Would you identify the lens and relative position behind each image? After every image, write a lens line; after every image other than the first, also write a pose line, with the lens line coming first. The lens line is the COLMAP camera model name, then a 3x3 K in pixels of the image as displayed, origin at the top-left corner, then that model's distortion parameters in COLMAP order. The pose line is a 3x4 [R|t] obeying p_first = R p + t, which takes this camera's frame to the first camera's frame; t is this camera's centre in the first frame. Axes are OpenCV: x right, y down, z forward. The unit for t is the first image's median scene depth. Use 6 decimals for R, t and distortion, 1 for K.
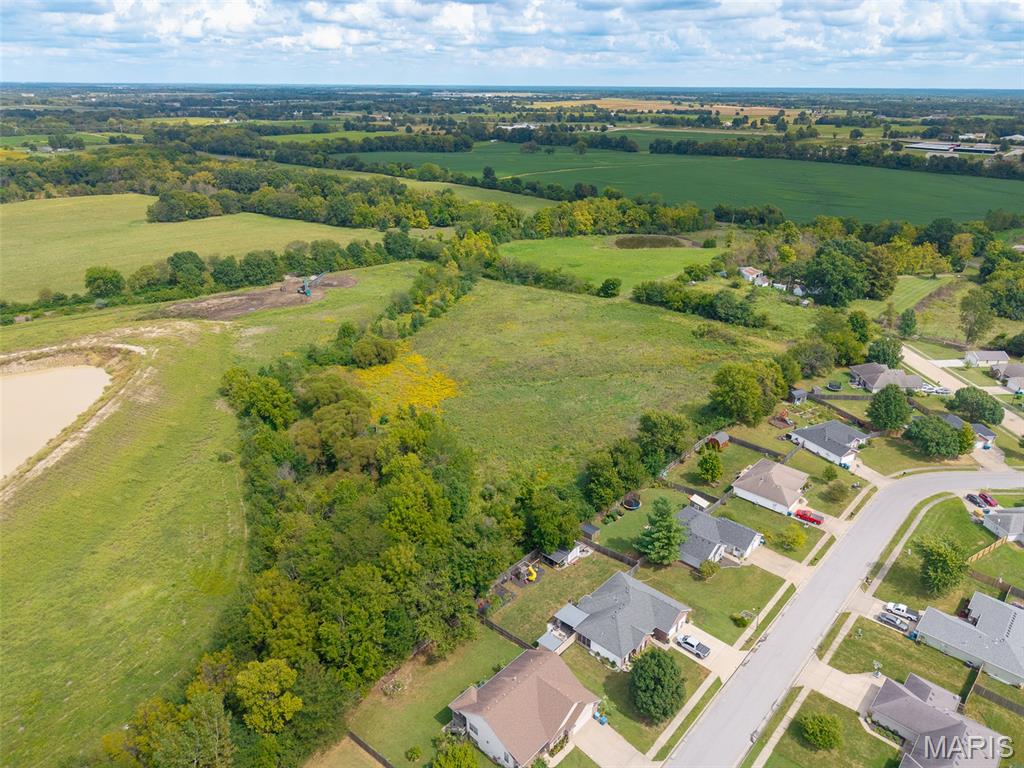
lens RADIAL K [[686.4, 0, 512.0], [0, 686.4, 384.0], [0, 0, 1]] dist [0.020226, -0.018635]
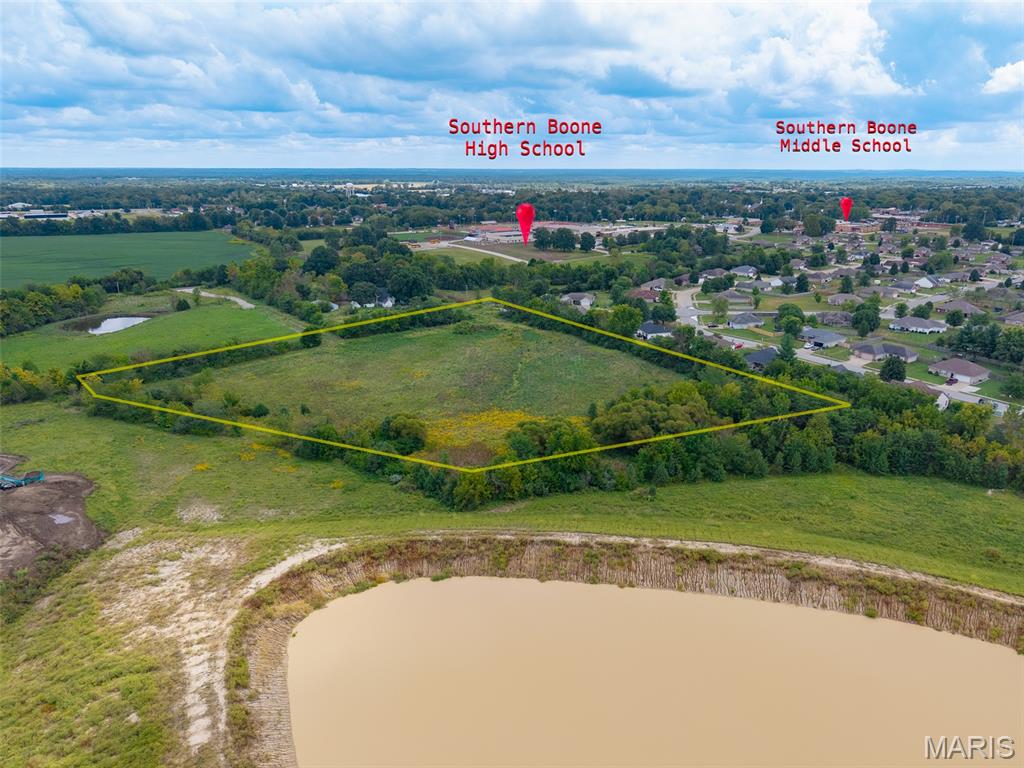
lens RADIAL K [[714.3, 0, 534.1], [0, 714.3, 399.5], [0, 0, 1]] dist [0.030063, -0.031800]
pose [[0.175375, -0.309075, 0.934728, -0.801696], [0.393221, 0.892413, 0.221306, -0.172041], [-0.902563, 0.328744, 0.278042, 0.508430]]
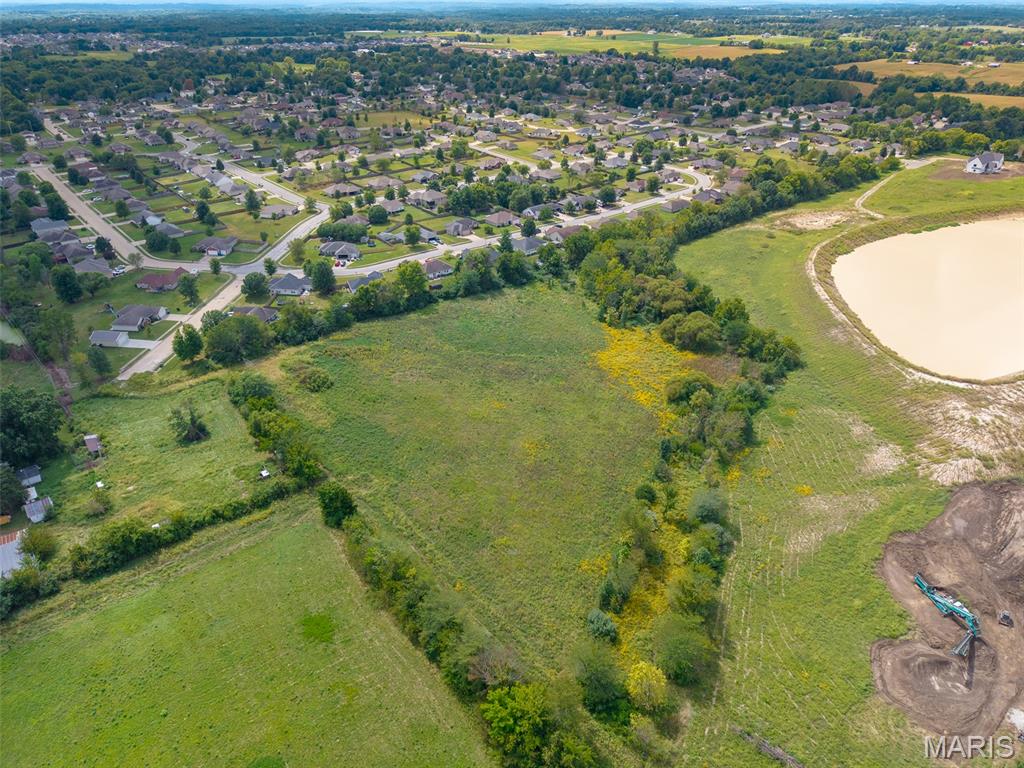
lens RADIAL K [[692.2, 0, 516.8], [0, 692.2, 384.9], [0, 0, 1]] dist [0.015299, -0.010480]
pose [[-0.991847, -0.067399, 0.108154, -0.059006], [0.045891, 0.602851, 0.796533, -0.677139], [-0.118886, 0.795002, -0.594843, 1.322448]]
